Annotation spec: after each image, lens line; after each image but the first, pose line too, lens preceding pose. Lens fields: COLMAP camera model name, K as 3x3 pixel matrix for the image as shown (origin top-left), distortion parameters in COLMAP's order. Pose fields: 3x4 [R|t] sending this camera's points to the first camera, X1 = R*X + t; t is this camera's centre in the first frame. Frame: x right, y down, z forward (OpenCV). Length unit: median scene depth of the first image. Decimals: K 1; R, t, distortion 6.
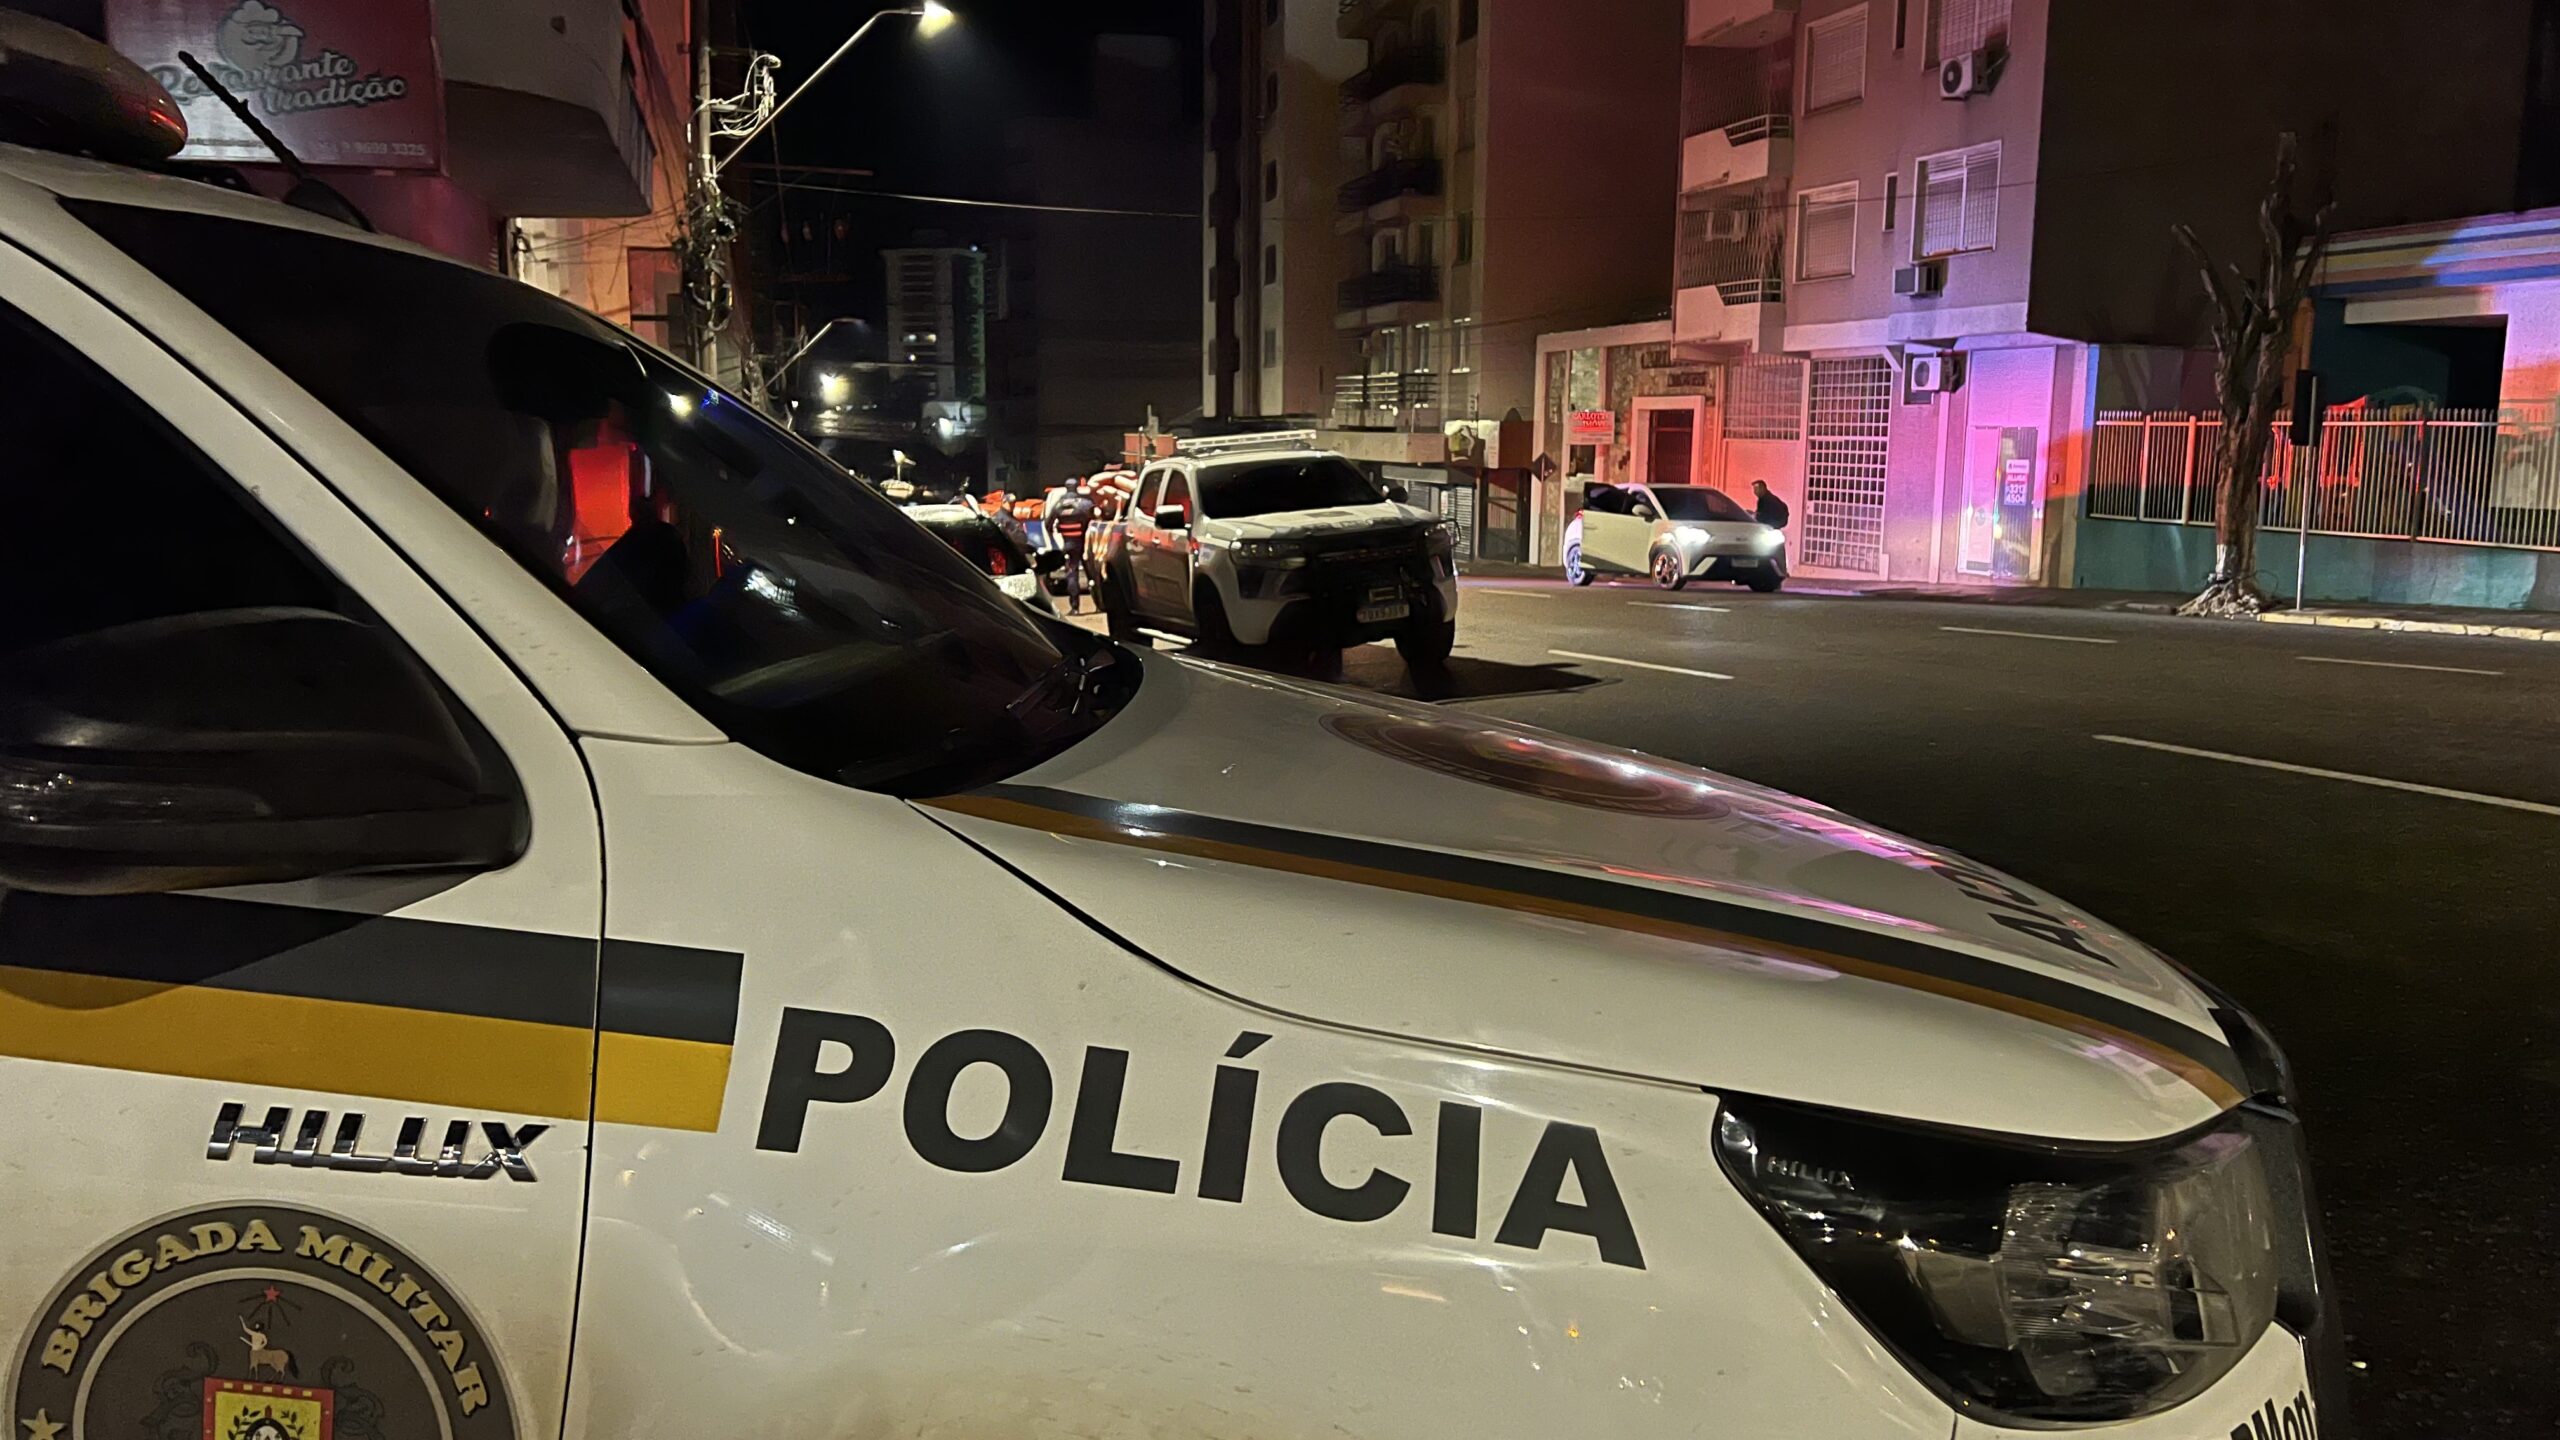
lens RADIAL K [[1939.1, 0, 1272.5], [0, 1939.1, 740.9], [0, 0, 1]] dist [0.063168, -0.047656]
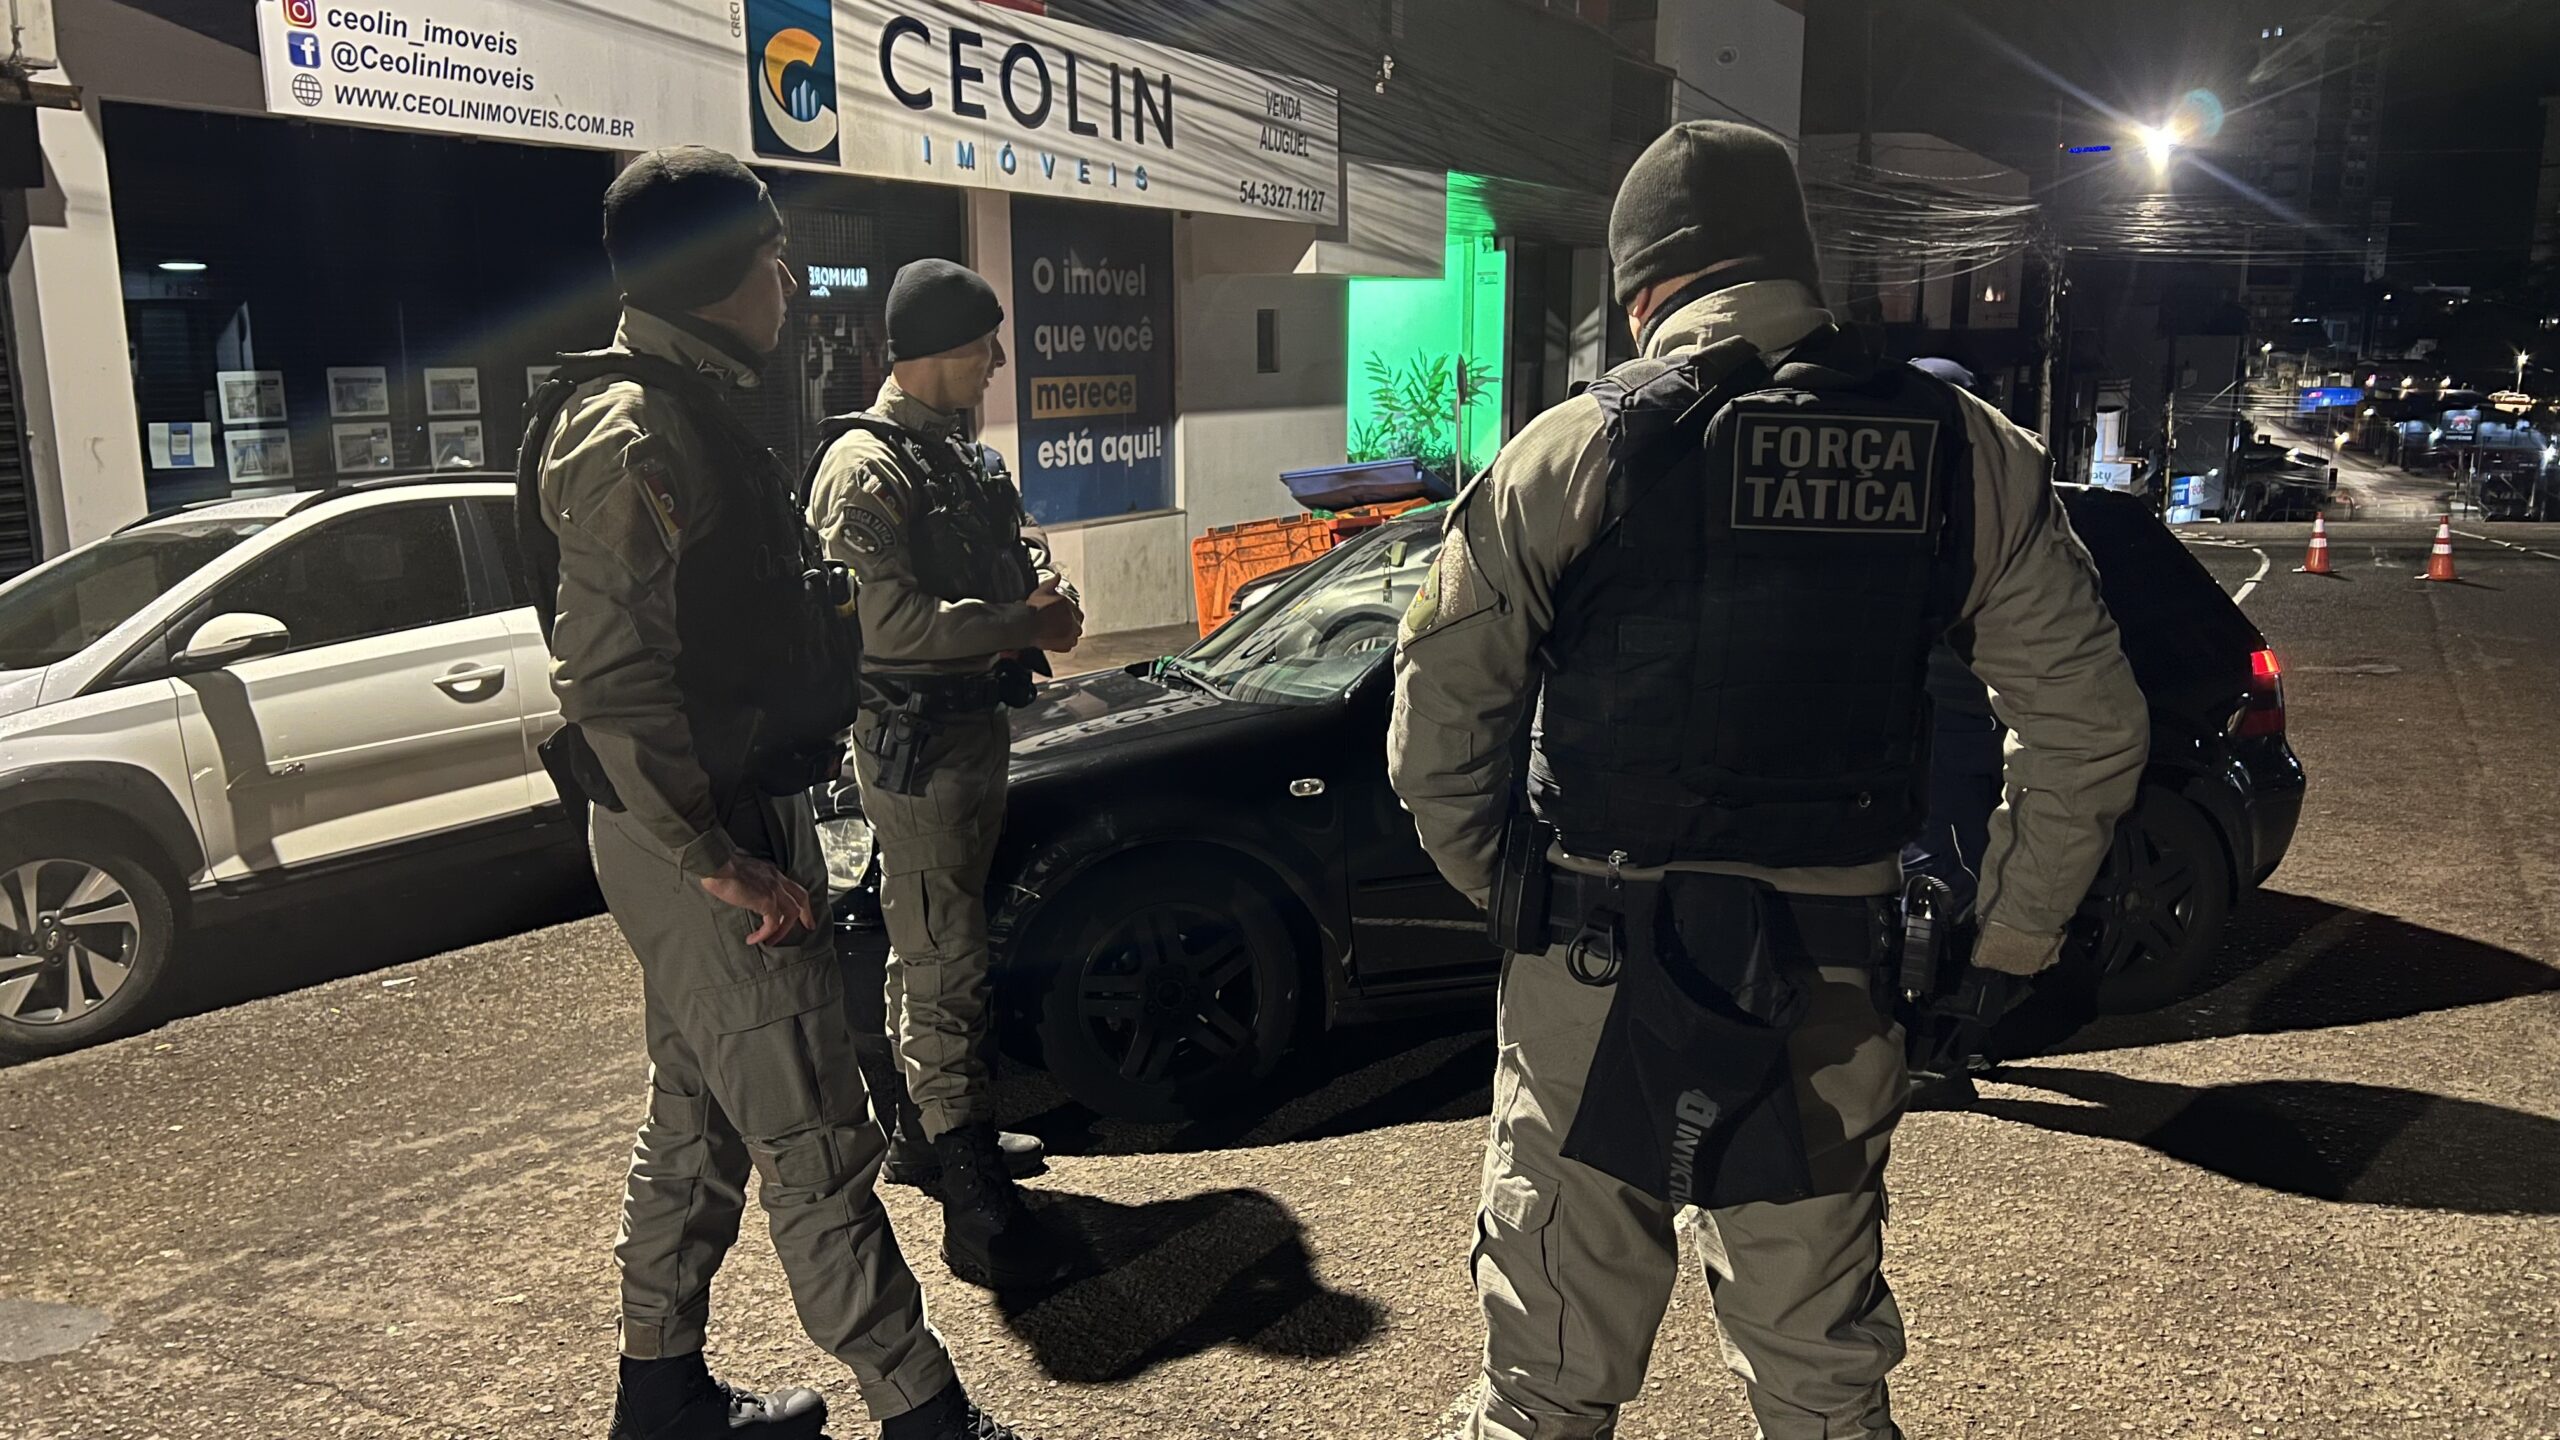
lens RADIAL K [[1945.9, 0, 1280.0], [0, 1945.9, 720.0], [0, 0, 1]] dist [0.081079, -0.108131]
pose [[0.730456, 0.119473, -0.672428, -0.066819], [-0.098304, 0.992720, 0.069594, -0.078988], [0.675848, 0.015267, 0.736883, 0.678737]]
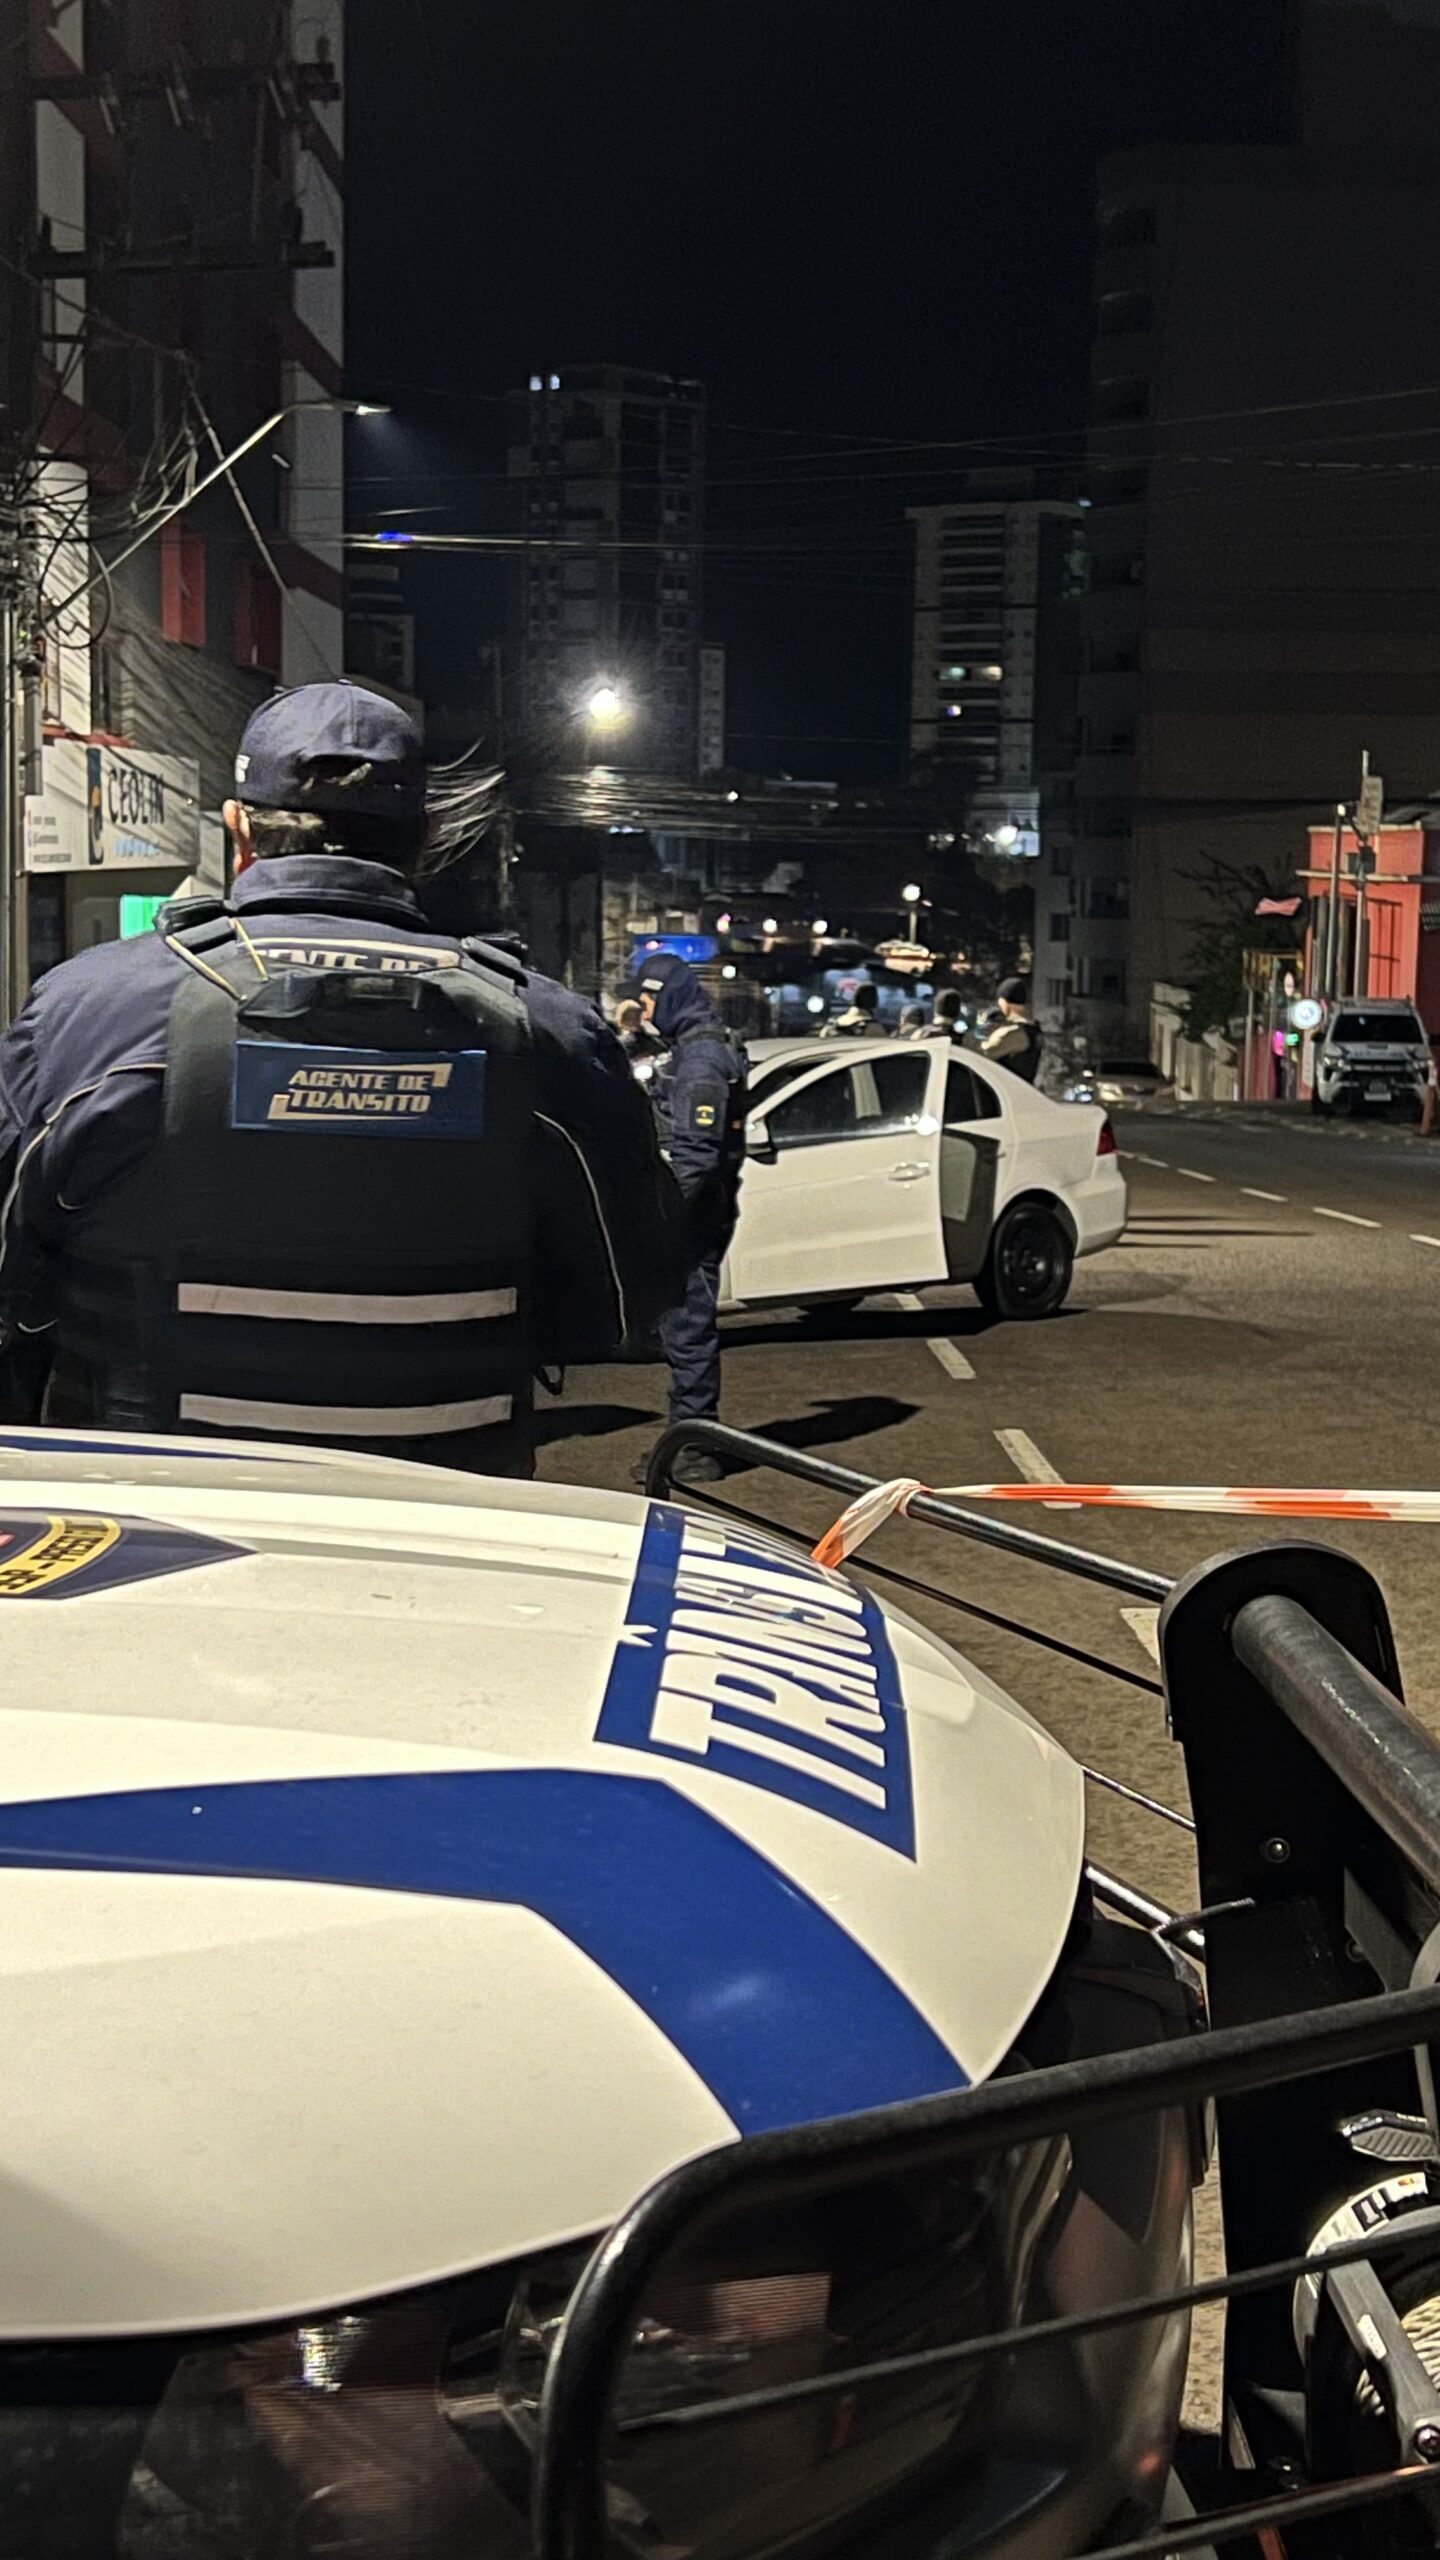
lens RADIAL K [[3611.7, 0, 793.6], [0, 3611.7, 1281.2], [0, 0, 1]] dist [0.237106, -0.924807]
pose [[0.973850, 0.035593, -0.224385, -0.007157], [-0.044722, 0.998360, -0.035732, -0.040548], [0.222745, 0.044833, 0.973845, 0.318721]]
